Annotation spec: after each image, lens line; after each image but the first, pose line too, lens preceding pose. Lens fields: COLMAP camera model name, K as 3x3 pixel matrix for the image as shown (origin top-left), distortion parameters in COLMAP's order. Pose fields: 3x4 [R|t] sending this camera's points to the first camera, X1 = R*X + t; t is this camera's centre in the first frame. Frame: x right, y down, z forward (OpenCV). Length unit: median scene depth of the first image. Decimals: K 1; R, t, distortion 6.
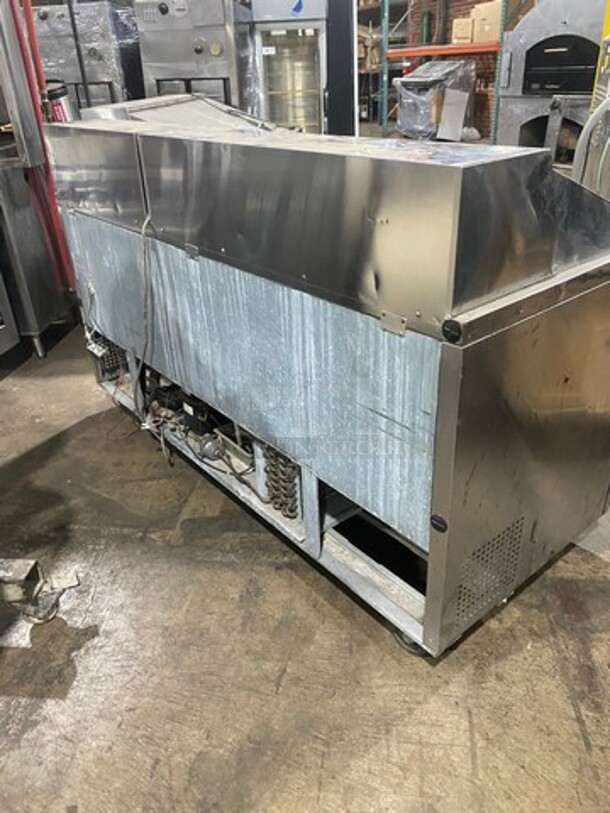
lens RADIAL K [[606.4, 0, 305.7], [0, 606.4, 417.0], [0, 0, 1]] dist [0.072111, -0.054313]
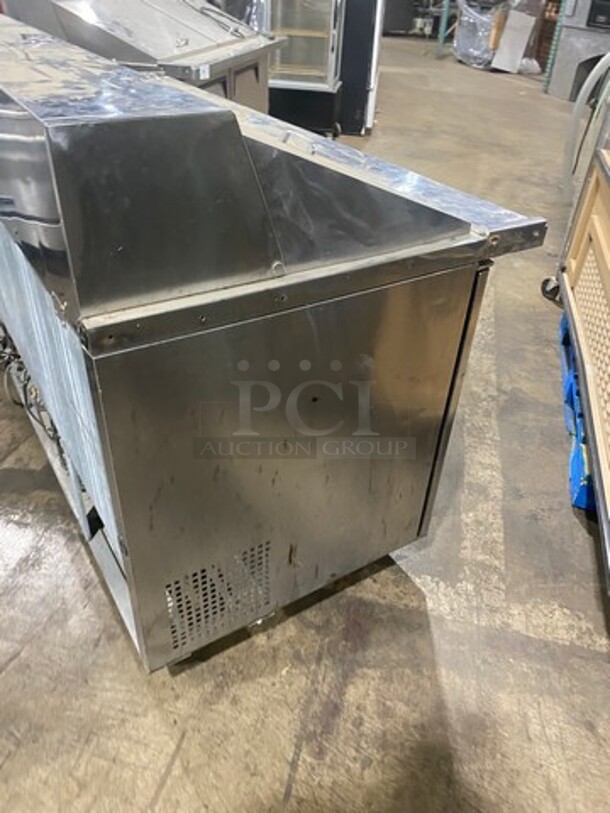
lens RADIAL K [[606.4, 0, 305.7], [0, 606.4, 417.0], [0, 0, 1]] dist [0.072111, -0.054313]
pose [[0.986958, 0.148405, -0.062364, 0.096543], [-0.140115, 0.982705, 0.121073, -0.028155], [0.079253, -0.110756, 0.990683, 0.033818]]
